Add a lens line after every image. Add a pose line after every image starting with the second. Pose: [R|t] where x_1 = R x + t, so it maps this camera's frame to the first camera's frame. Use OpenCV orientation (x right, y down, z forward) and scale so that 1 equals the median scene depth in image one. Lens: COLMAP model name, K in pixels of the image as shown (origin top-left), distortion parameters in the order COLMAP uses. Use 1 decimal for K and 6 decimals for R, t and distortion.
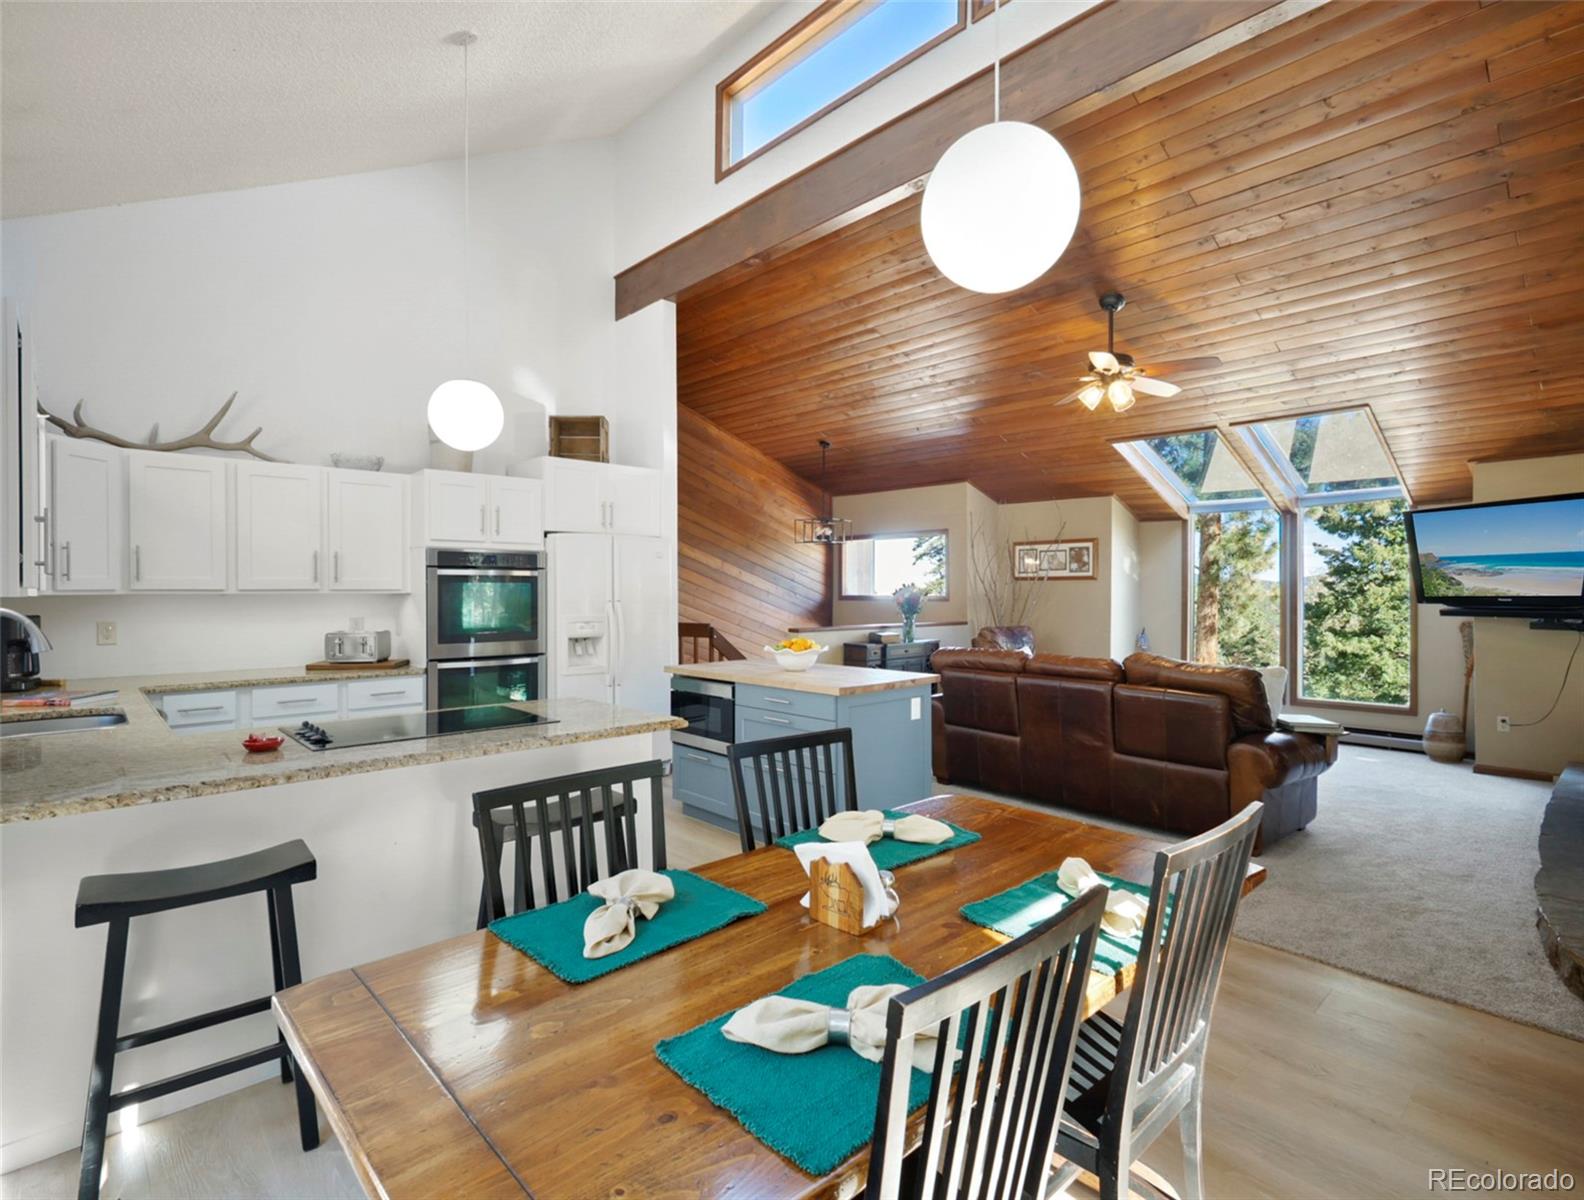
lens RADIAL K [[800.4, 0, 787.3], [0, 800.4, 596.2], [0, 0, 1]] dist [0.007826, -0.001929]
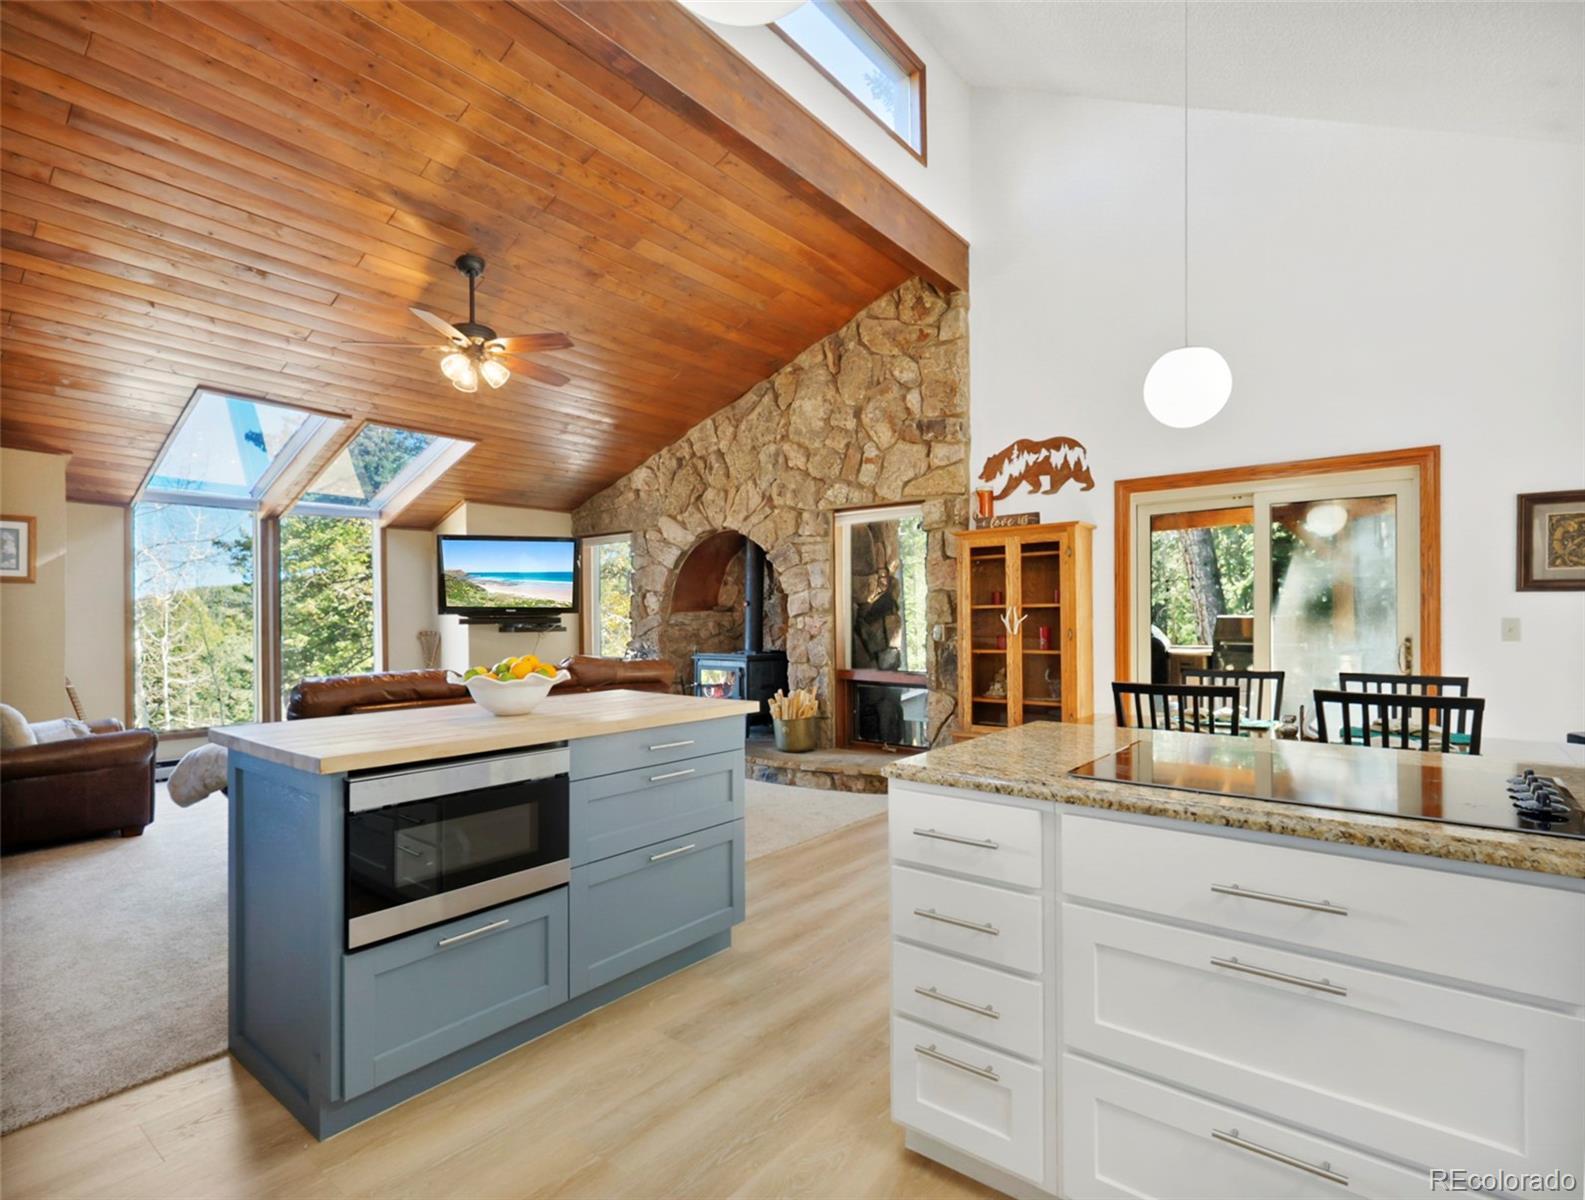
lens RADIAL K [[801.0, 0, 808.3], [0, 801.0, 605.1], [0, 0, 1]] dist [0.007826, -0.001929]
pose [[-0.148713, 0.015926, 0.988752, -0.359083], [0.013436, 0.999811, -0.014083, 0.015221], [-0.988789, 0.011191, -0.148899, 0.528882]]
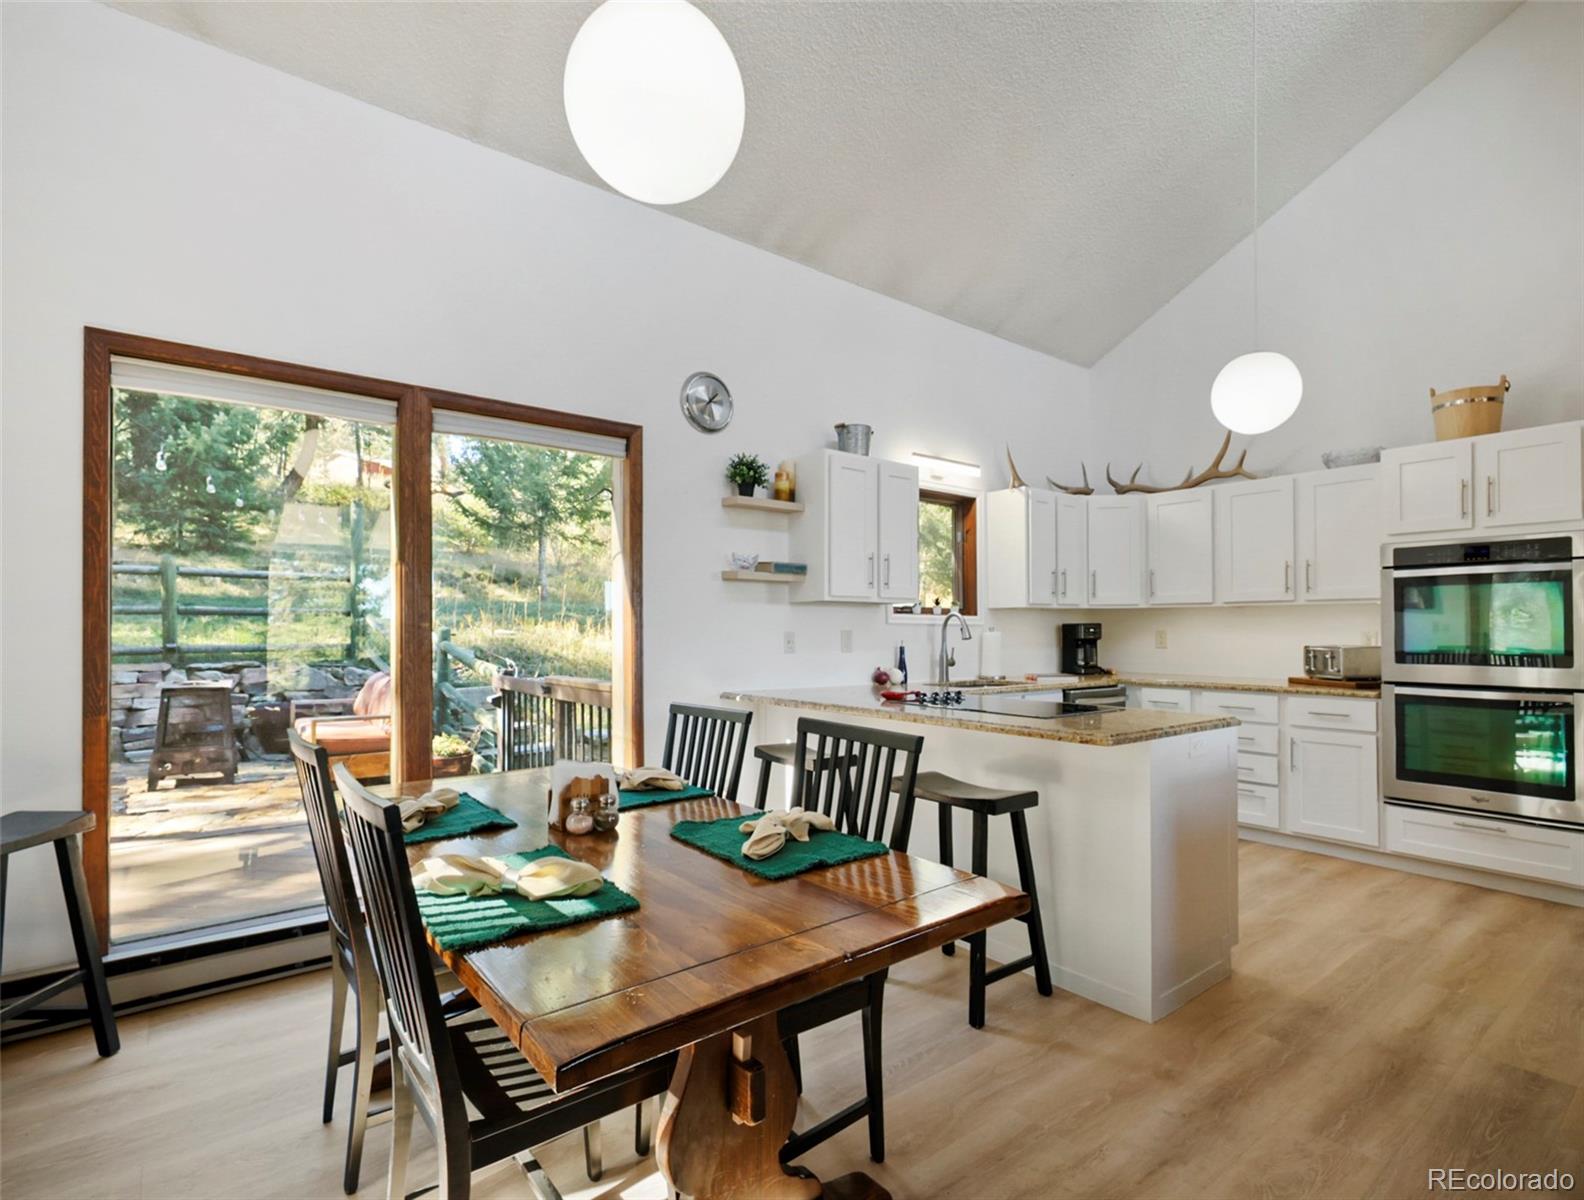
lens RADIAL K [[800.4, 0, 803.3], [0, 800.4, 622.0], [0, 0, 1]] dist [0.007826, -0.001929]
pose [[-0.075670, -0.008930, -0.997093, 0.271159], [-0.008442, 0.999930, -0.008315, 0.019279], [0.997097, 0.007788, -0.075740, 0.298401]]
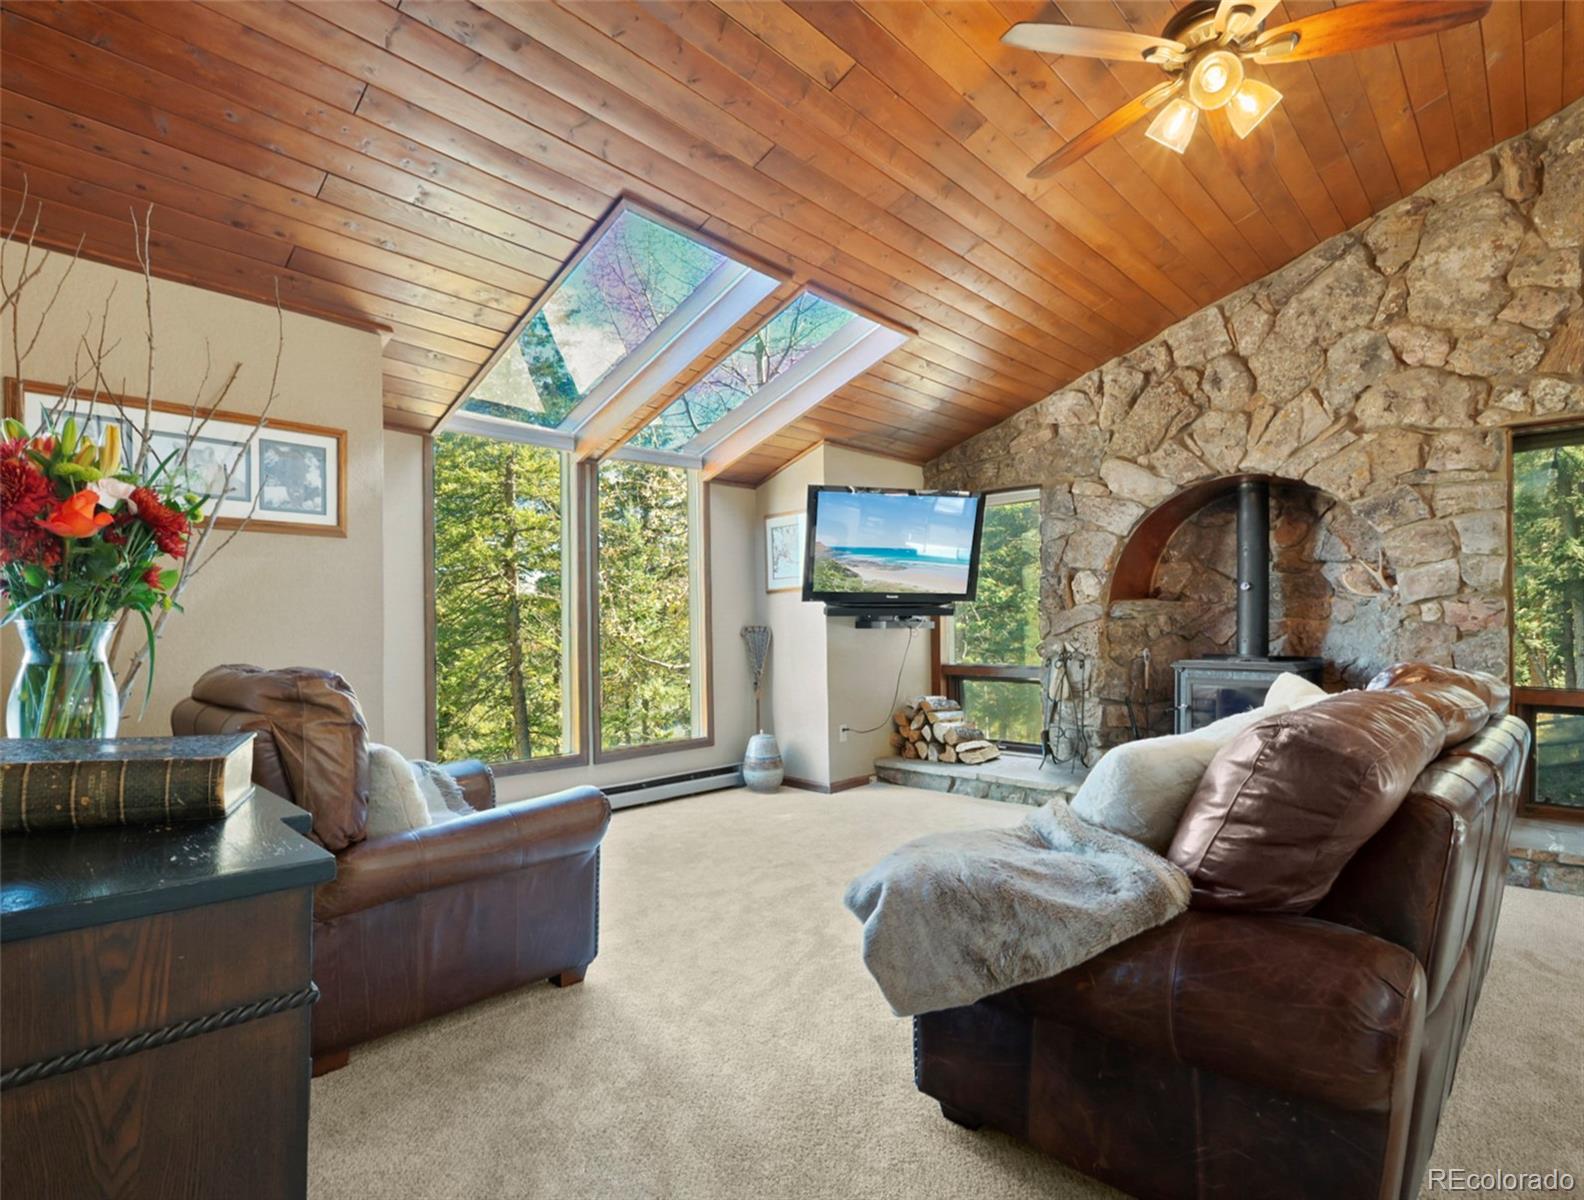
lens RADIAL K [[800.4, 0, 793.7], [0, 800.4, 615.7], [0, 0, 1]] dist [0.007826, -0.001929]
pose [[-0.060705, 0.008808, 0.998117, -0.015287], [0.010051, 0.999916, -0.008212, 0.024467], [-0.998105, 0.009533, -0.060788, 0.870244]]
